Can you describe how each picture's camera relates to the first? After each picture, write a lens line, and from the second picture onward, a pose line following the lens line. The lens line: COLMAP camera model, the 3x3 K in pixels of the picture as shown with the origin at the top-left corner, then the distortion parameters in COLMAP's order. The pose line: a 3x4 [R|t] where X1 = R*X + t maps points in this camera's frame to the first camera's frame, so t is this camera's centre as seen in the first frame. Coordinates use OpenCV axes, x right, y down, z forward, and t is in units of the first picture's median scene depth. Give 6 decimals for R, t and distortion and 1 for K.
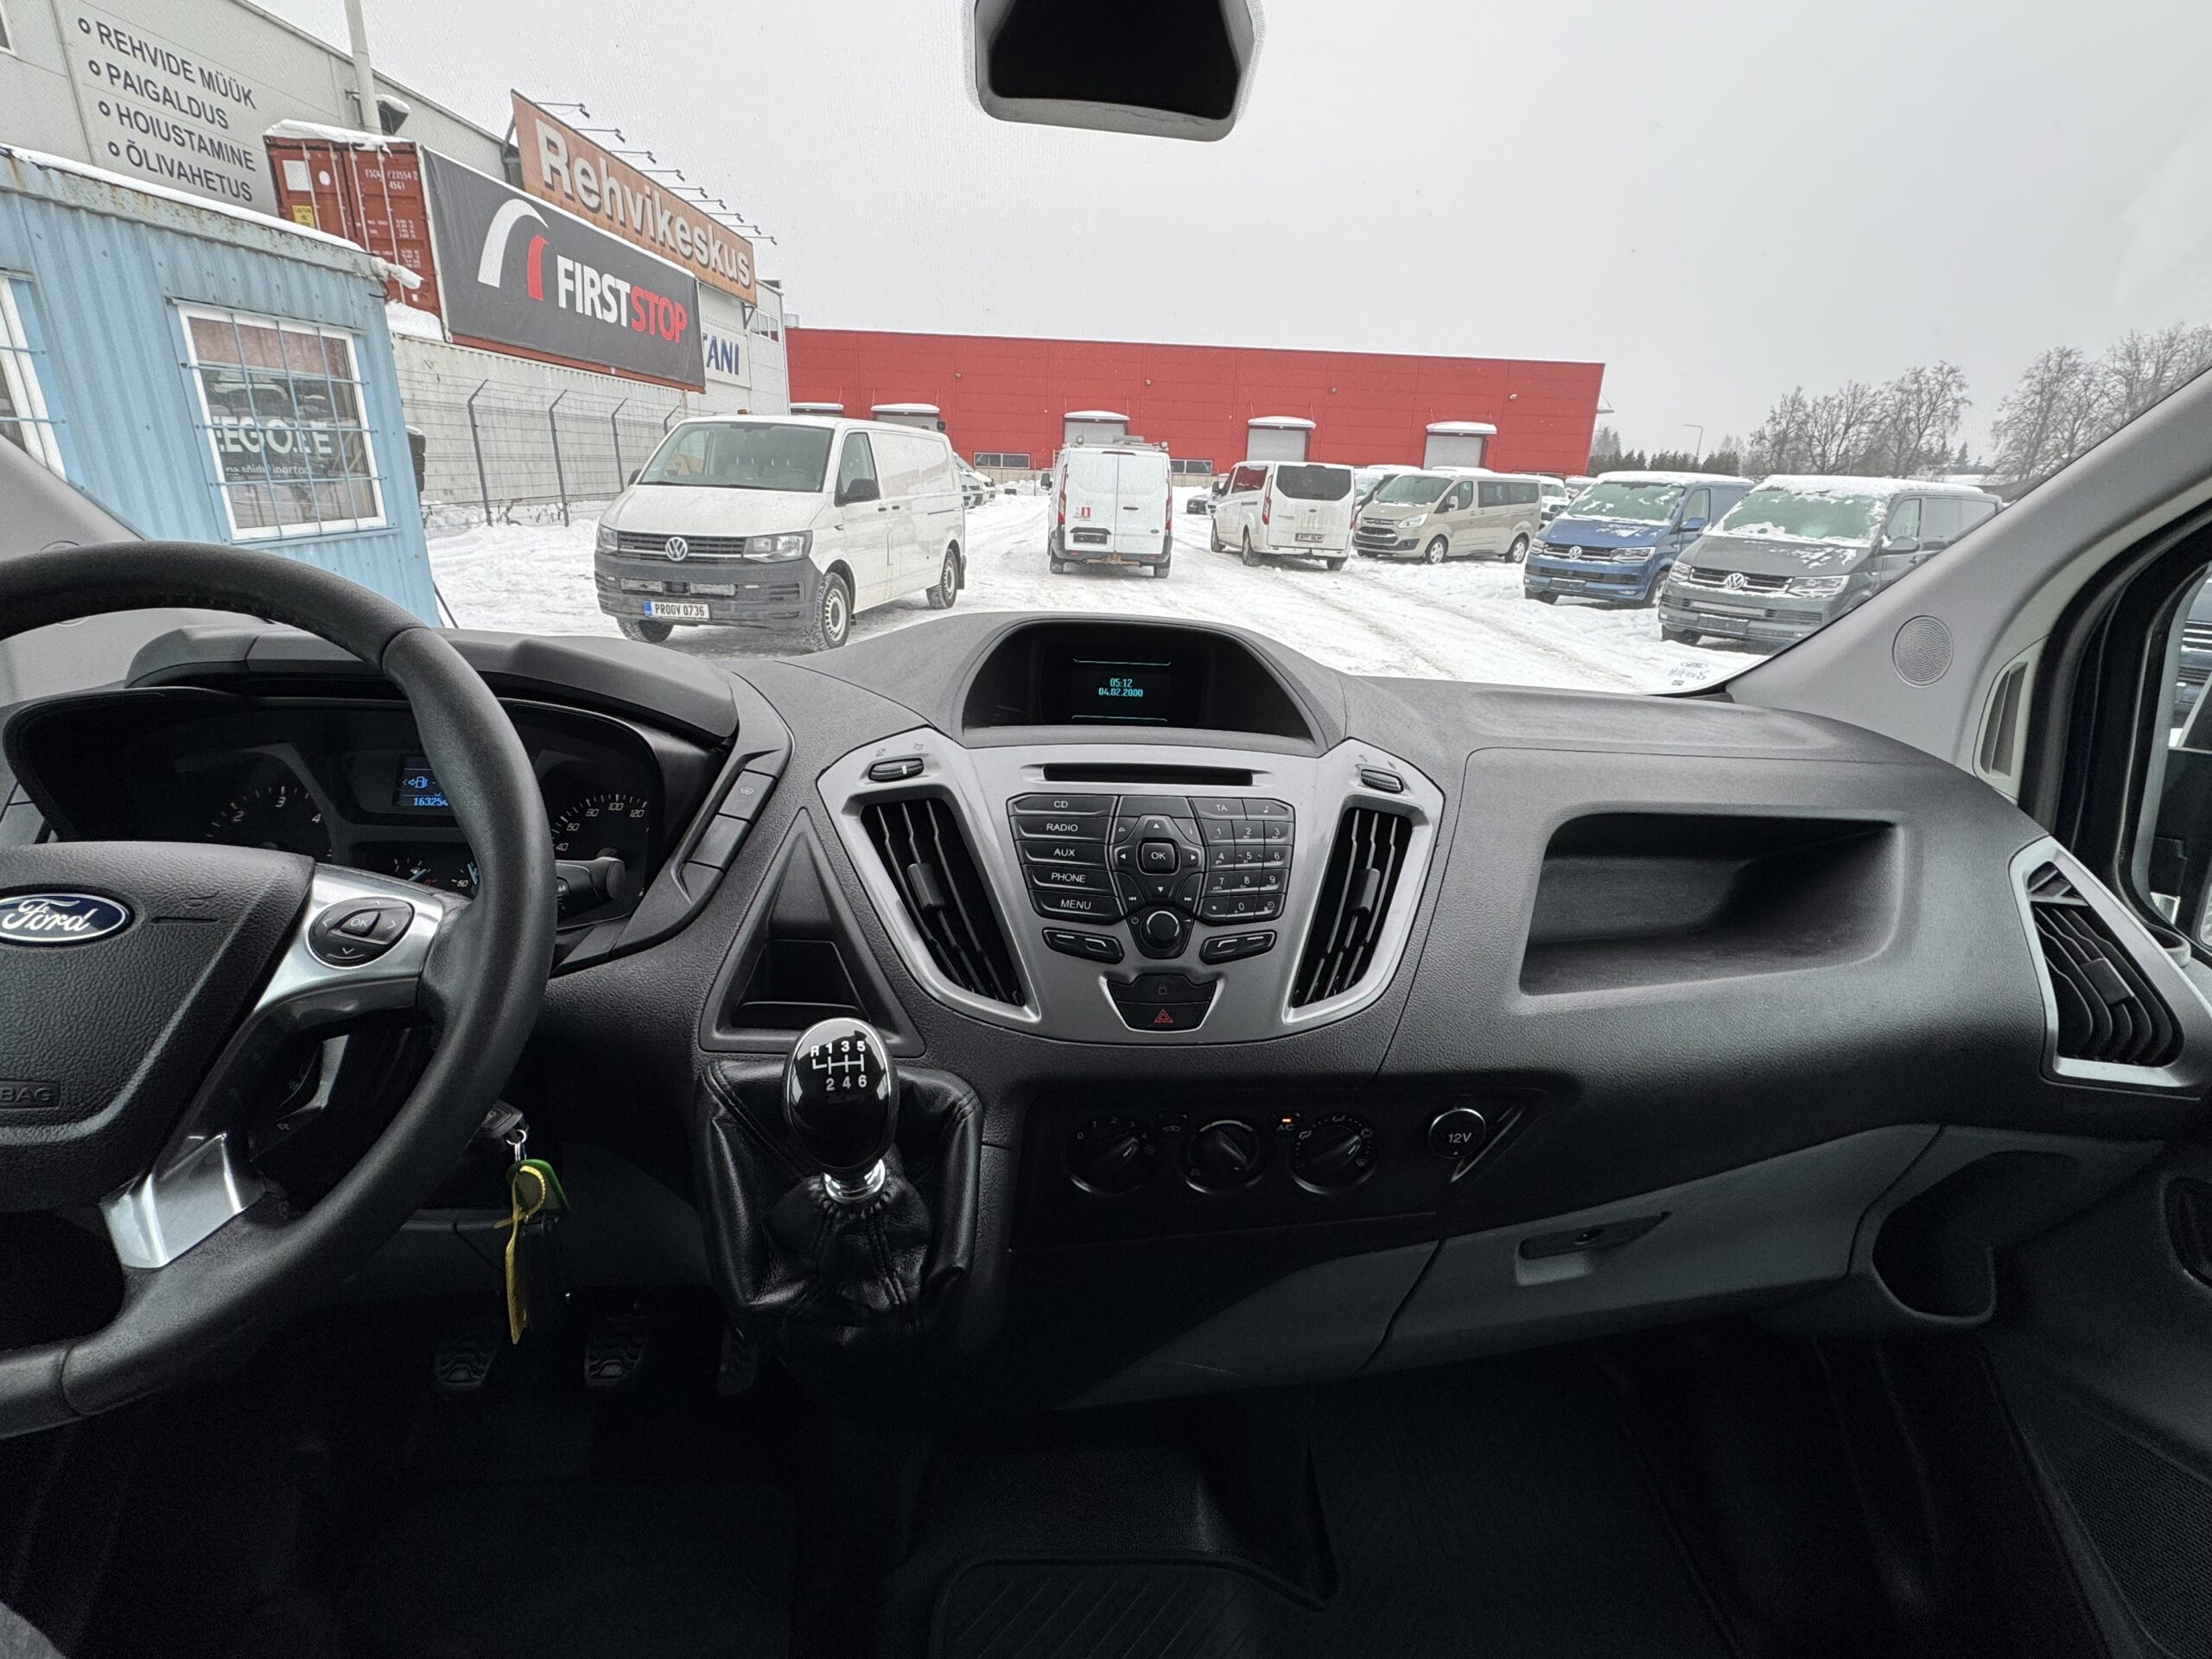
lens RADIAL K [[1023.1, 0, 1106.0], [0, 1023.1, 829.5], [0, 0, 1]] dist [-0.001698, 0.000537]
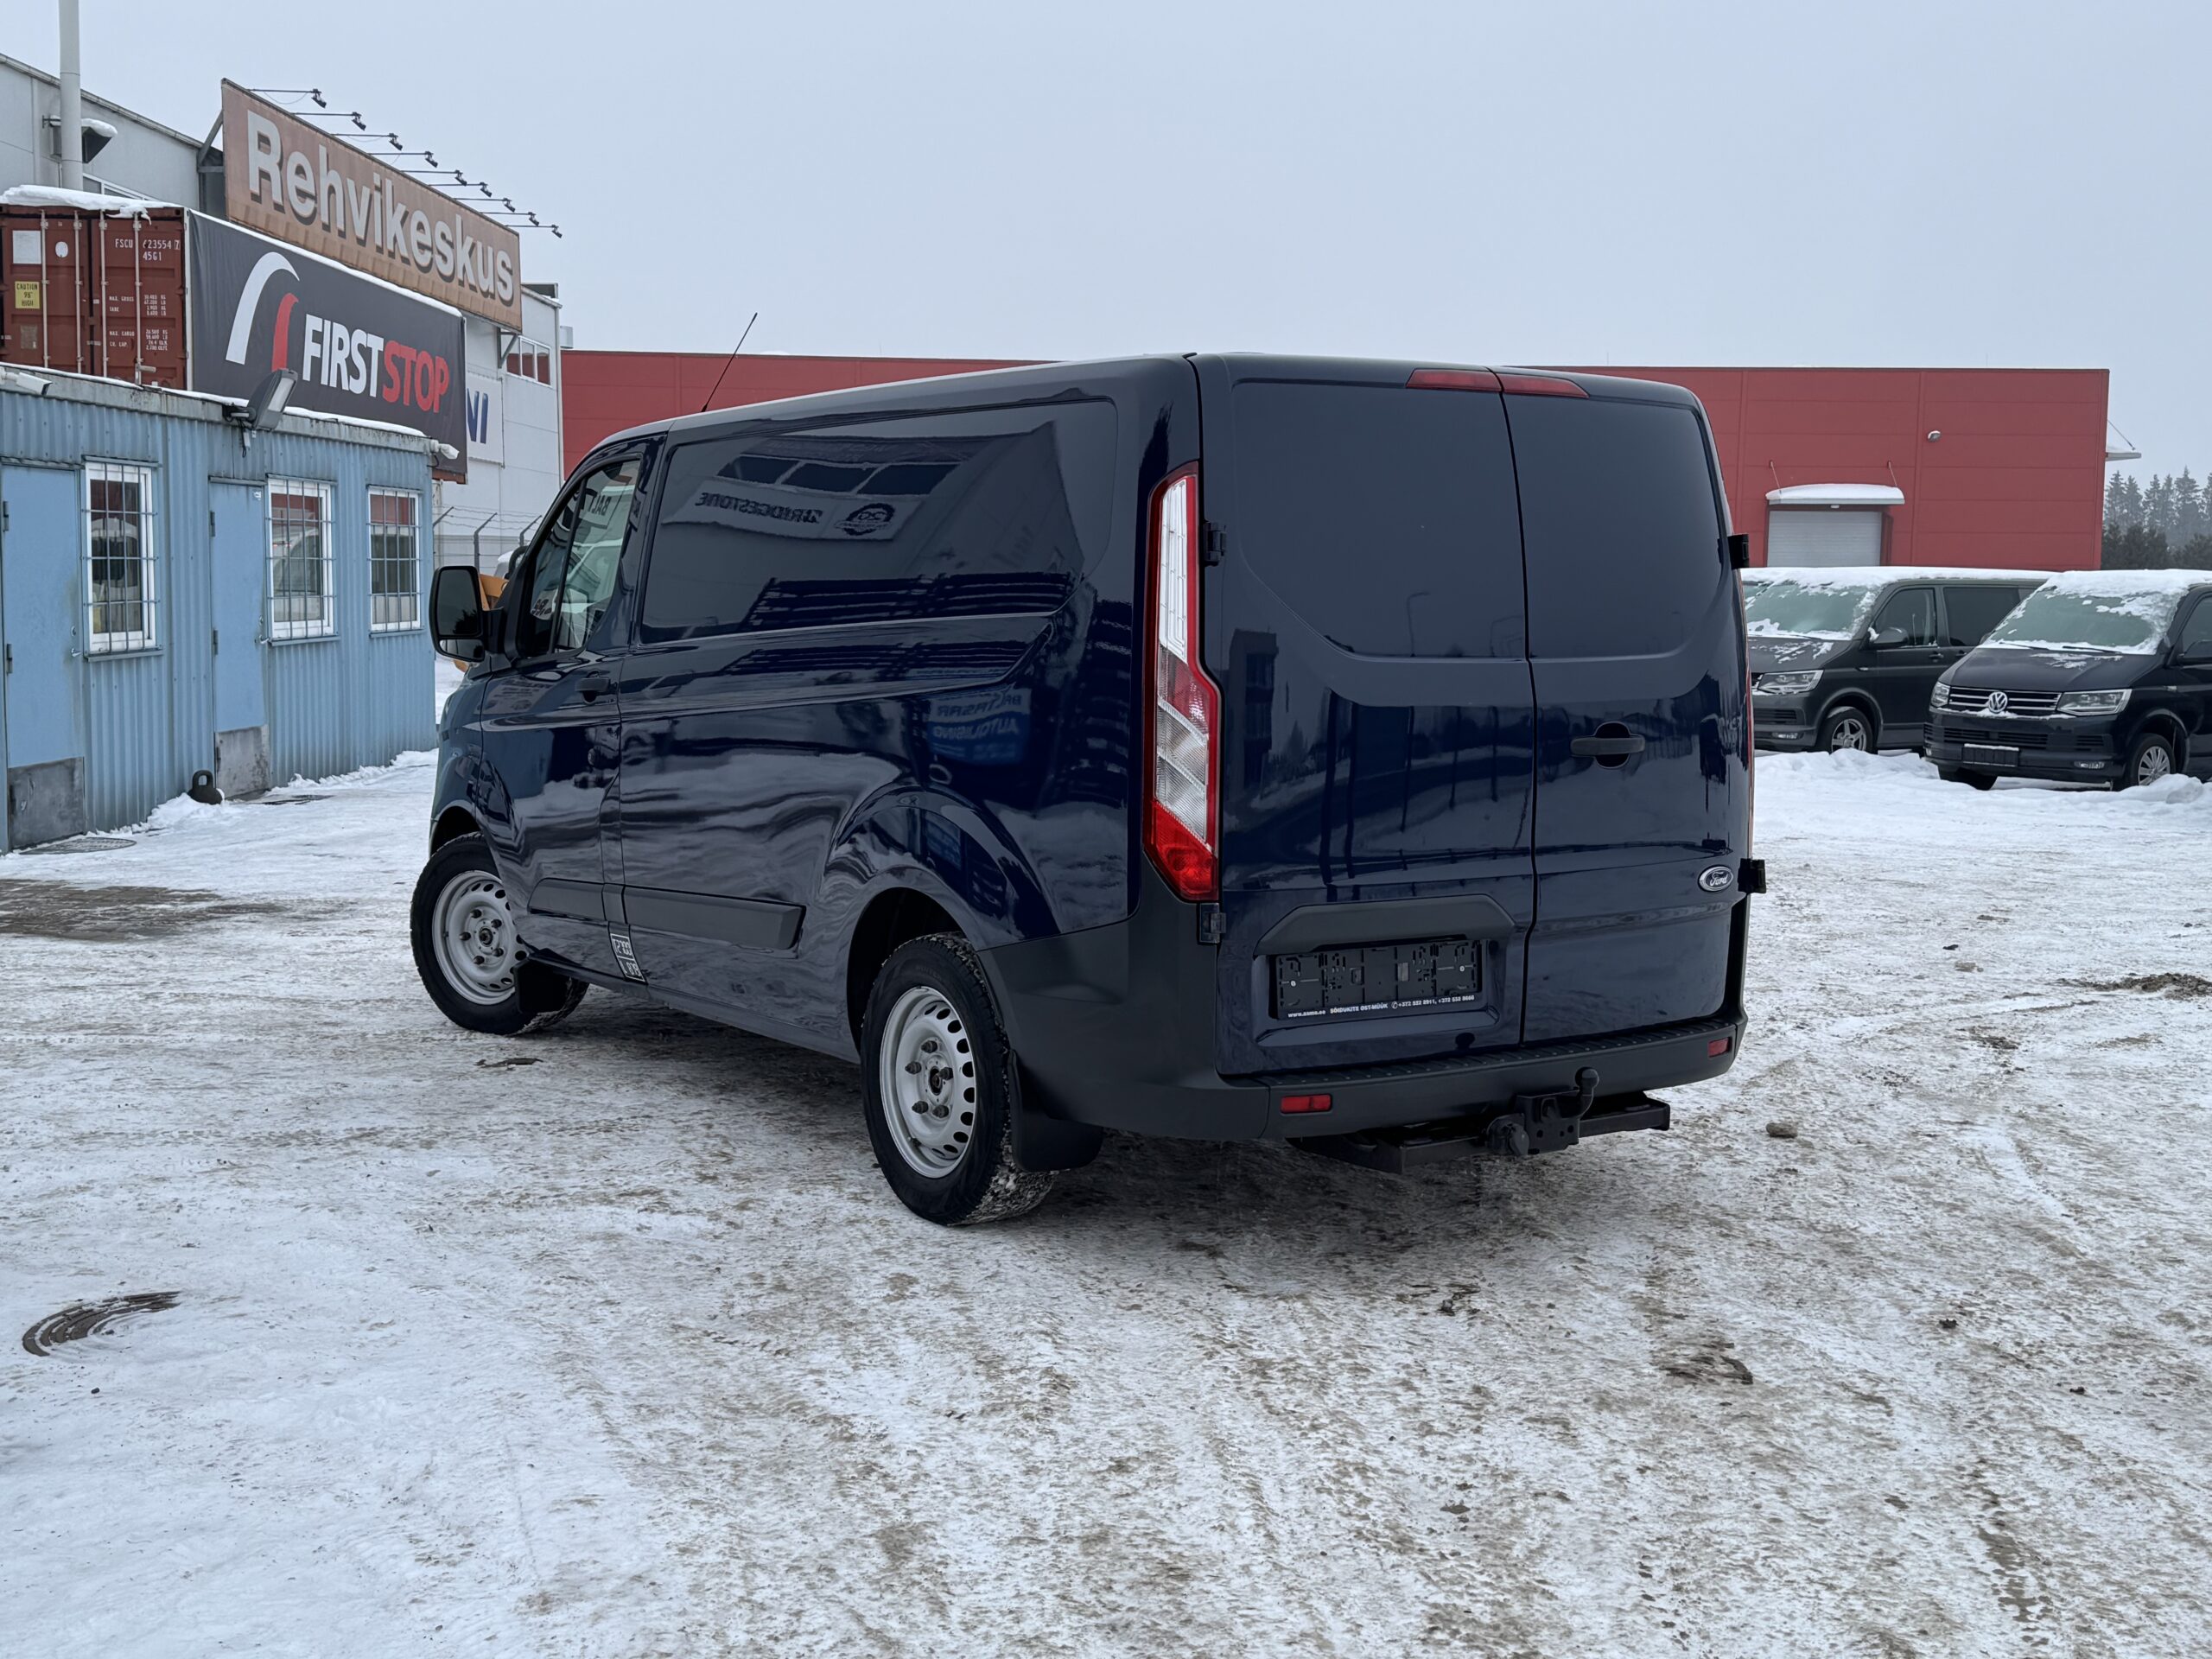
lens RADIAL K [[2471.4, 0, 1106.0], [0, 2471.4, 829.5], [0, 0, 1]] dist [0.079623, -0.016643]
pose [[0.998996, -0.017344, -0.041306, 0.098908], [0.006899, 0.970579, -0.240682, 0.235202], [0.044265, 0.240156, 0.969725, -0.642589]]
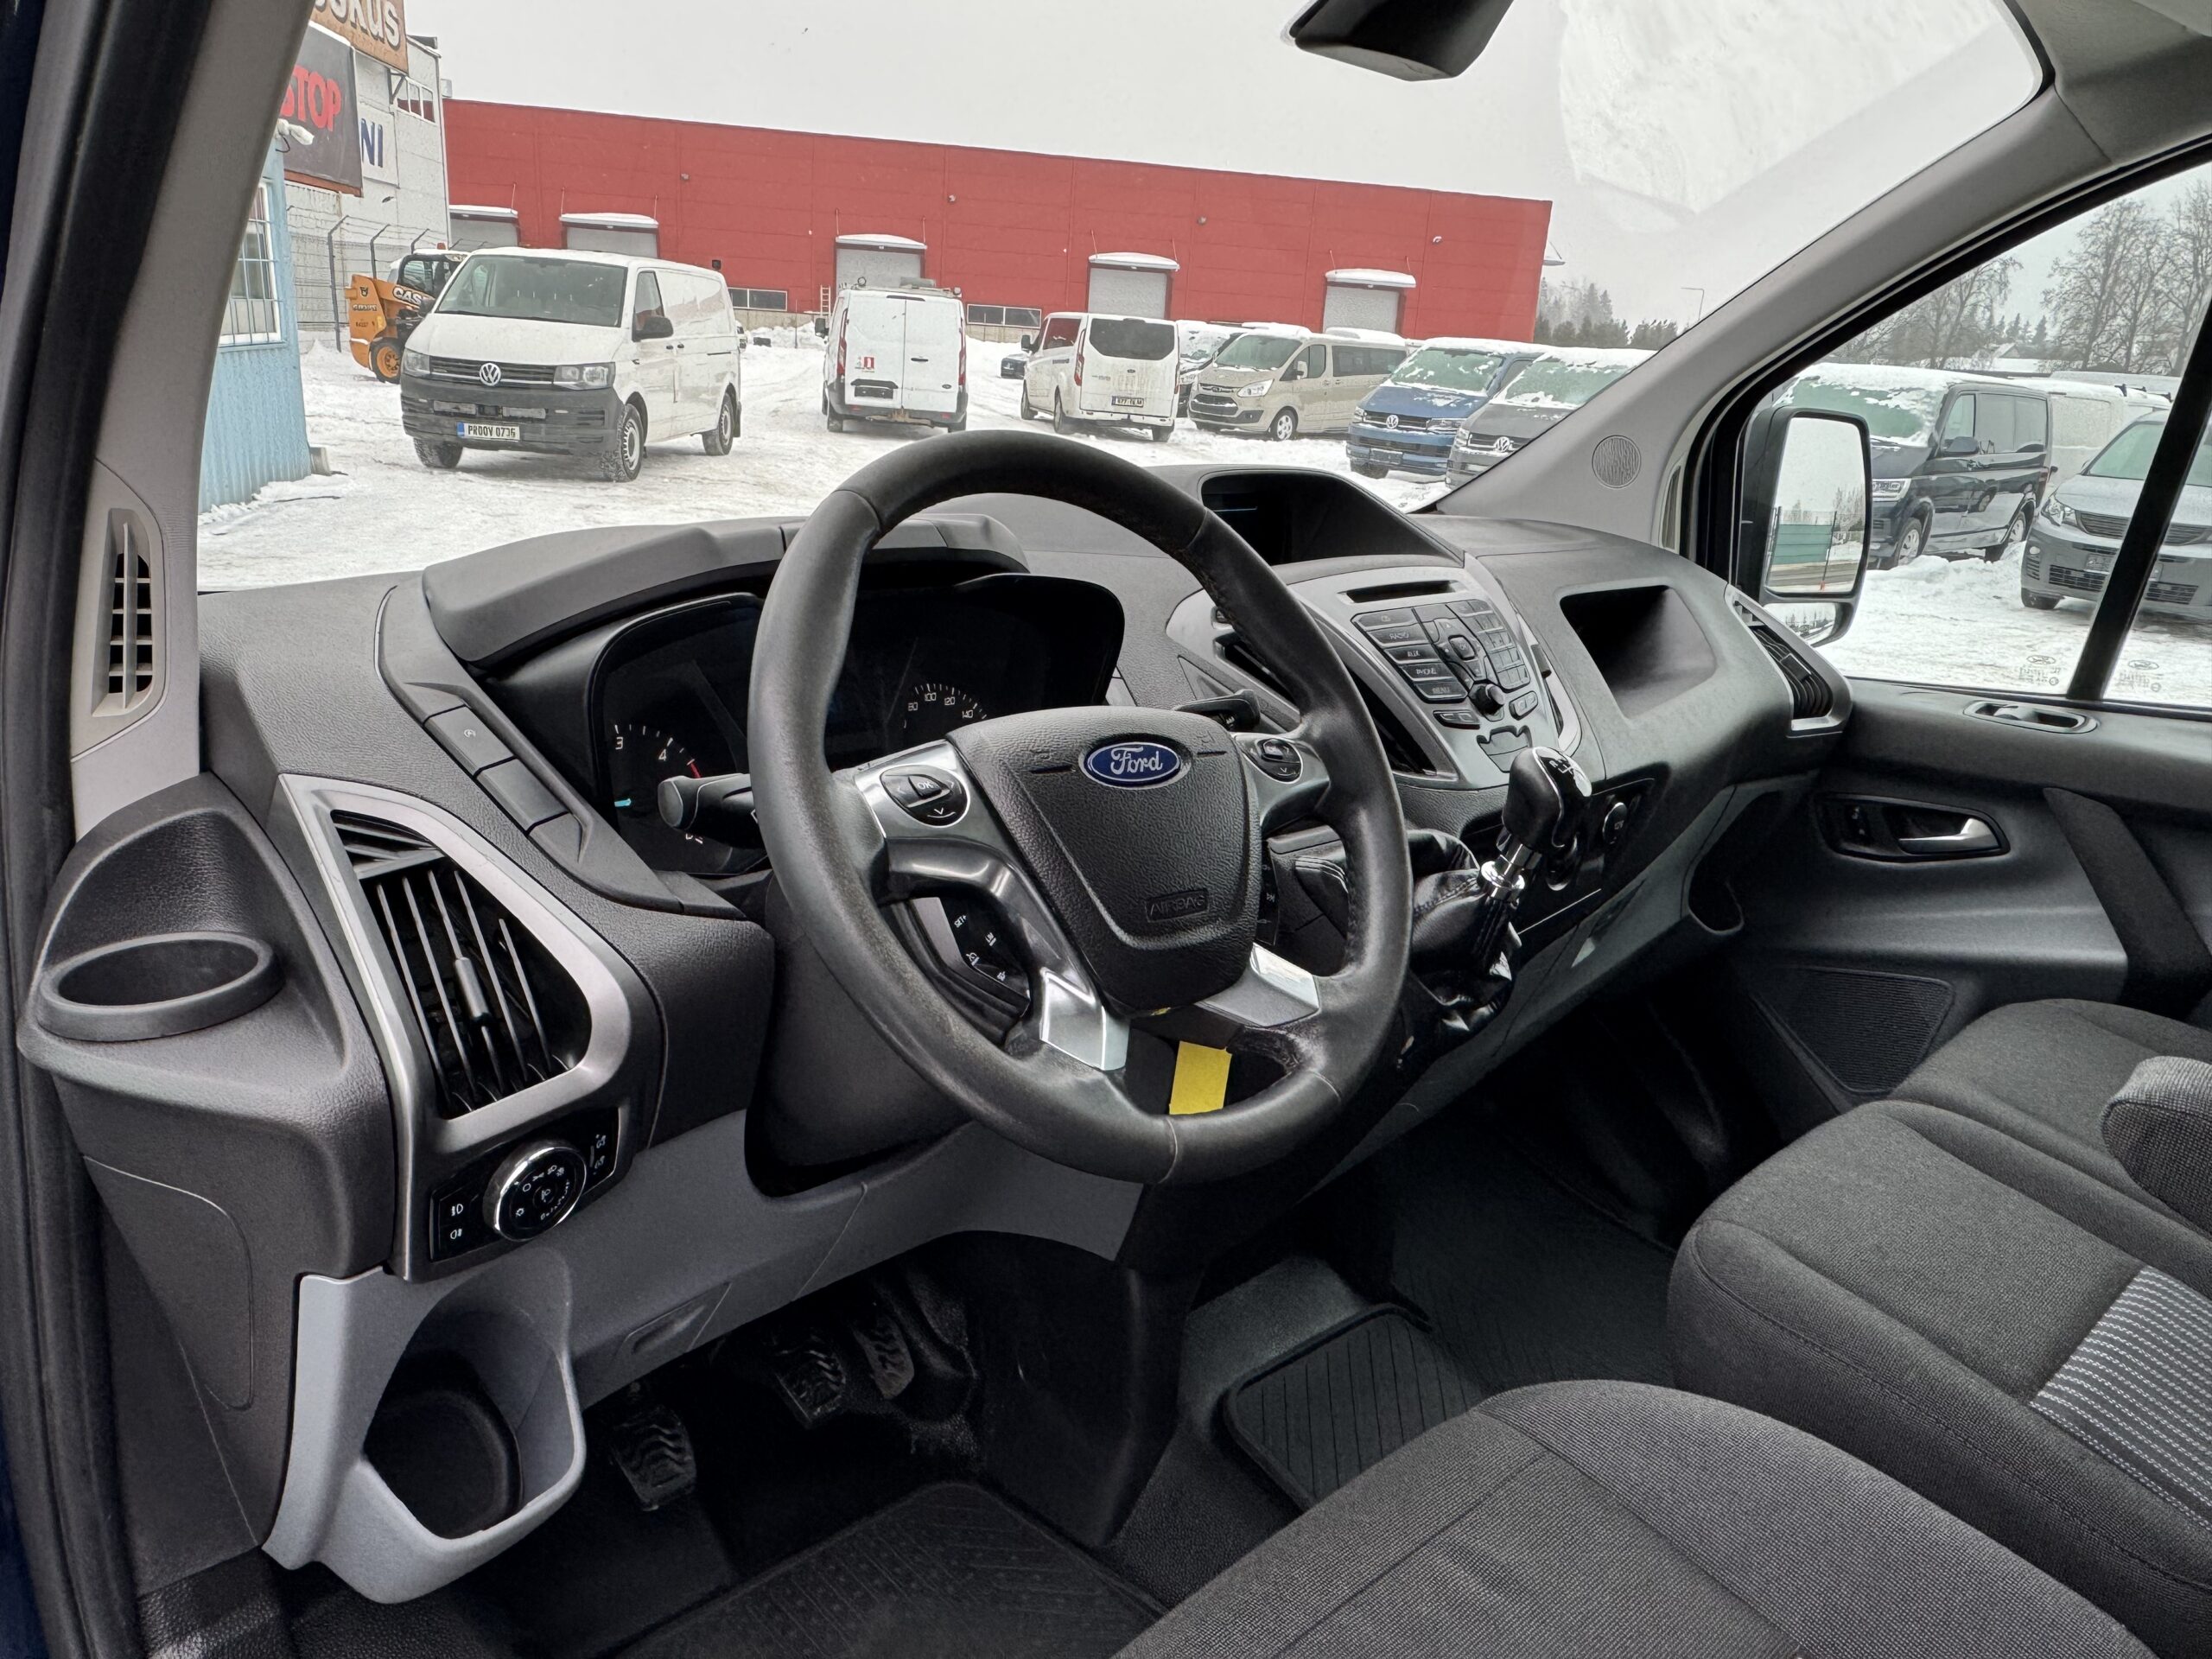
lens RADIAL K [[1535.3, 0, 1079.4], [0, 1535.3, 839.7], [0, 0, 1]] dist [-0.010026, 0.006836]
pose [[0.992892, -0.003303, 0.118969, 0.001464], [0.004593, 0.999934, -0.010563, 0.099632], [-0.118927, 0.011034, 0.992842, -0.284066]]
